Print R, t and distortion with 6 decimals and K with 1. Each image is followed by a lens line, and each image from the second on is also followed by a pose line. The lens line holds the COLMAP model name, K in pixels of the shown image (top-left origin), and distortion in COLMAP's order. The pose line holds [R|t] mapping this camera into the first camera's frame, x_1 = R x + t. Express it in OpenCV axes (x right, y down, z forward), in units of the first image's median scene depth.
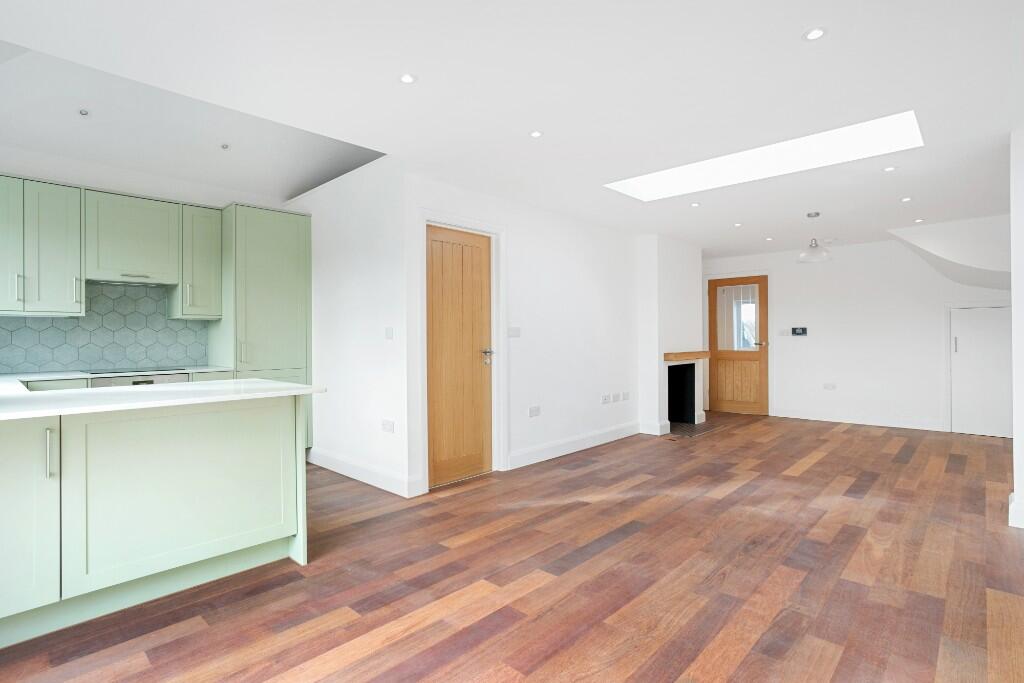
lens RADIAL K [[521.9, 0, 512.0], [0, 521.9, 341.5], [0, 0, 1]] dist [-0.002767, 0.000522]
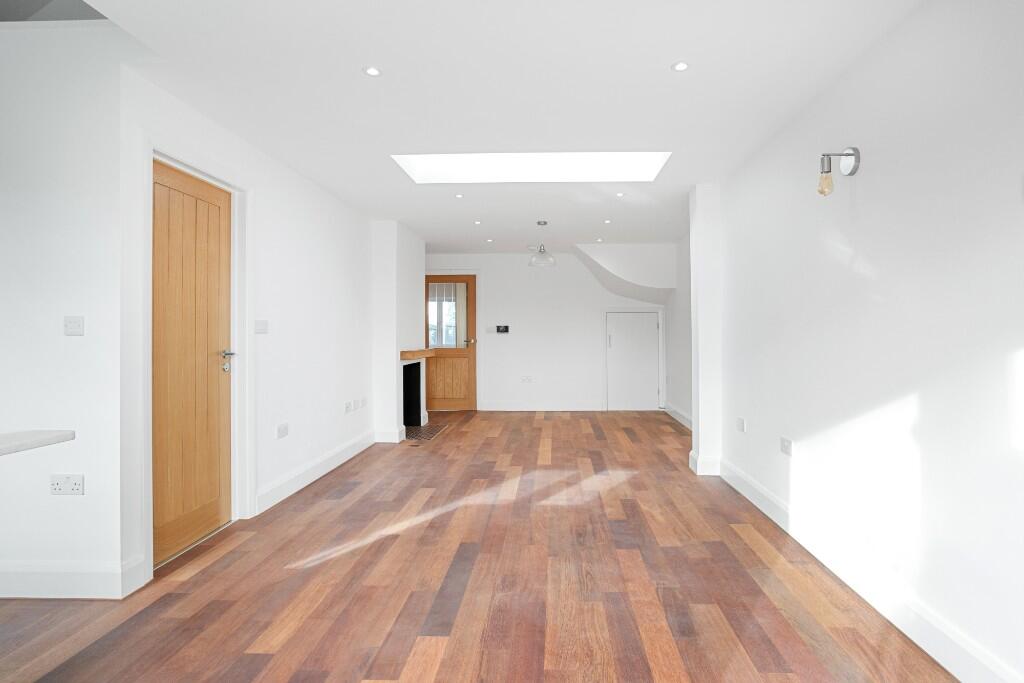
lens RADIAL K [[542.1, 0, 548.3], [0, 542.1, 325.6], [0, 0, 1]] dist [-0.084058, 0.064131]
pose [[0.746054, 0.013872, 0.665741, -0.250489], [0.003201, 0.999697, -0.024418, 0.001085], [-0.665878, 0.020348, 0.745783, 0.217391]]
